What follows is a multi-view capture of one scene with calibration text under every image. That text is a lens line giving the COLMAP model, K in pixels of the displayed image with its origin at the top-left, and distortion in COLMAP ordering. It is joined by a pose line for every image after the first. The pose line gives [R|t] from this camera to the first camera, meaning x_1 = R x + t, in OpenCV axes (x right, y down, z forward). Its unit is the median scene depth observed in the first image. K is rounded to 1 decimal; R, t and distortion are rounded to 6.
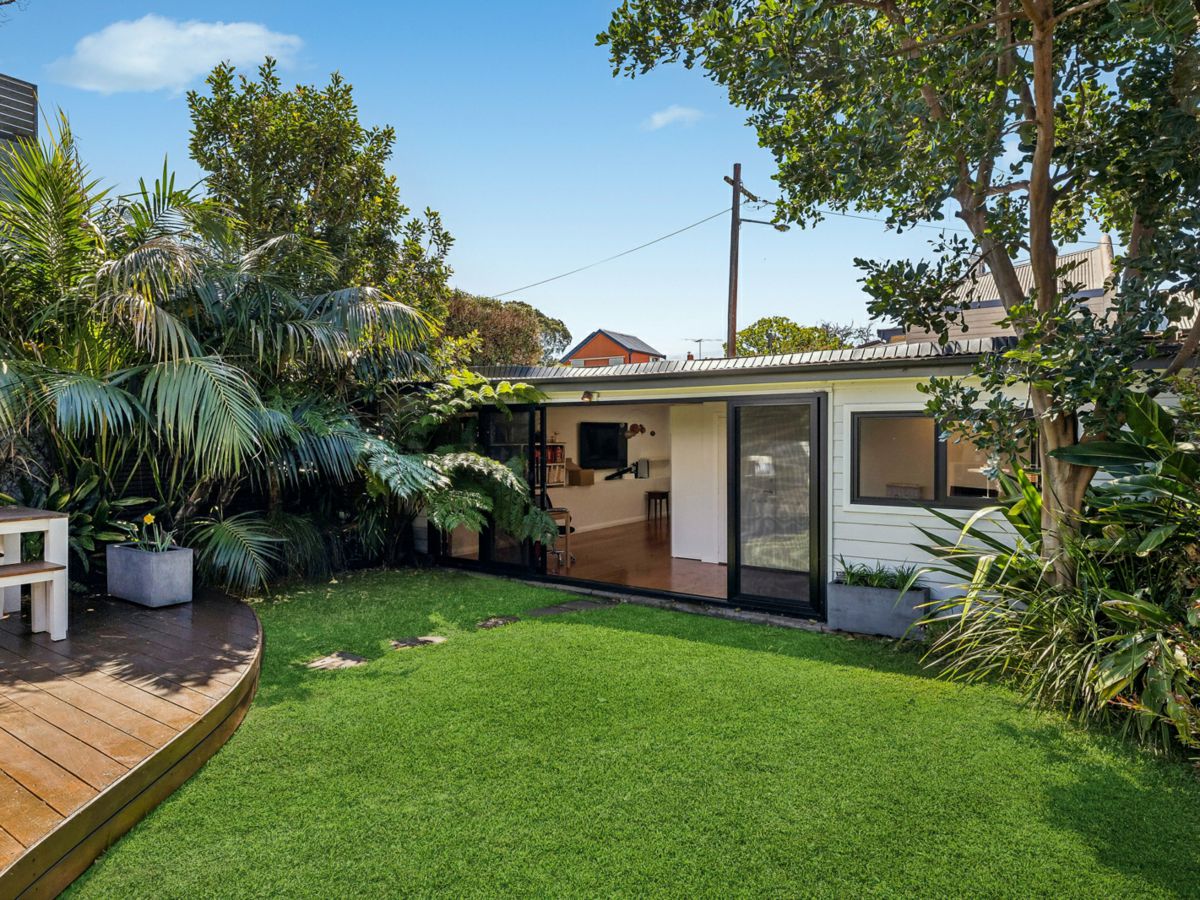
lens RADIAL K [[714.8, 0, 600.0], [0, 714.8, 450.0], [0, 0, 1]] dist [-0.000934, -0.000181]
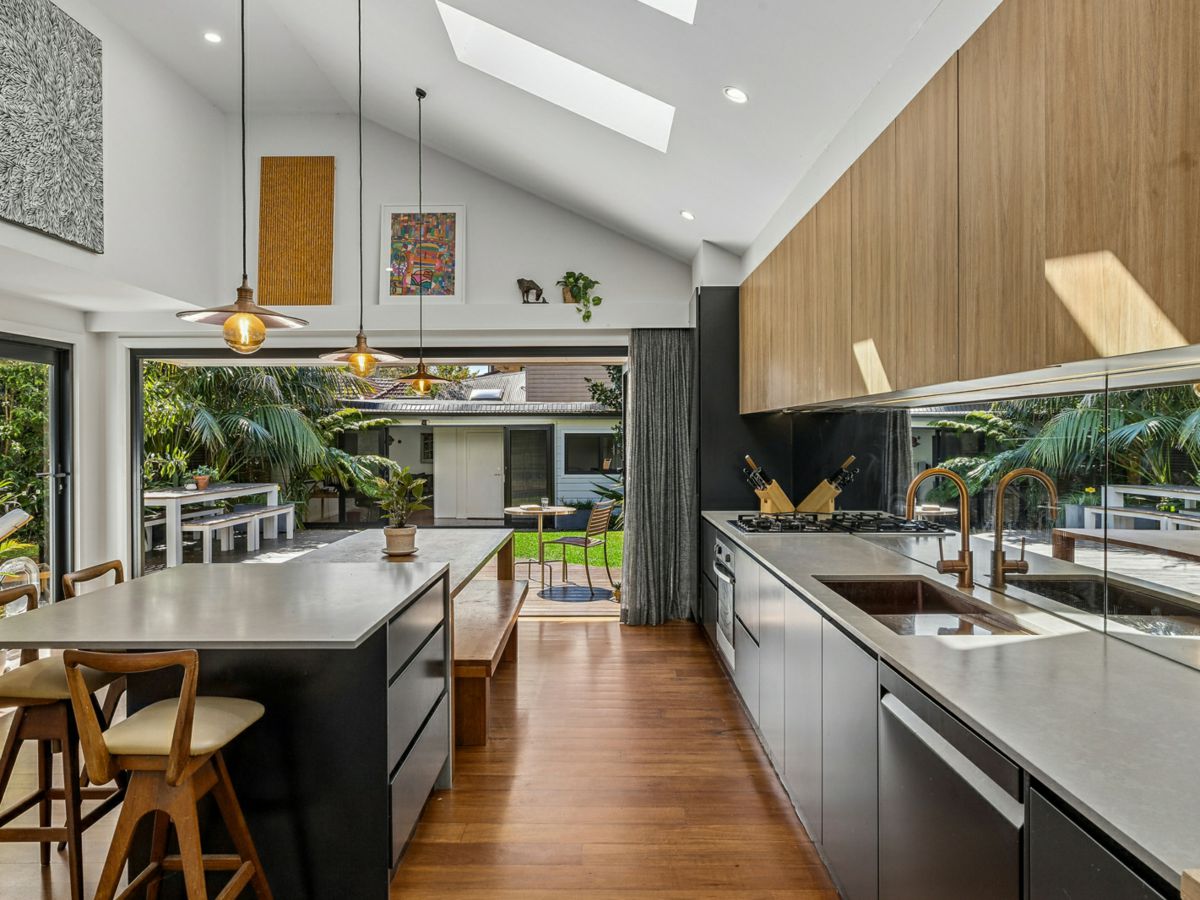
lens RADIAL K [[756.4, 0, 600.0], [0, 756.4, 450.0], [0, 0, 1]] dist [-0.012051, 0.000490]
pose [[0.831284, -0.009946, 0.555759, -0.861252], [0.013159, 0.999912, -0.001790, 0.004463], [-0.555692, 0.008801, 0.831342, -1.016975]]
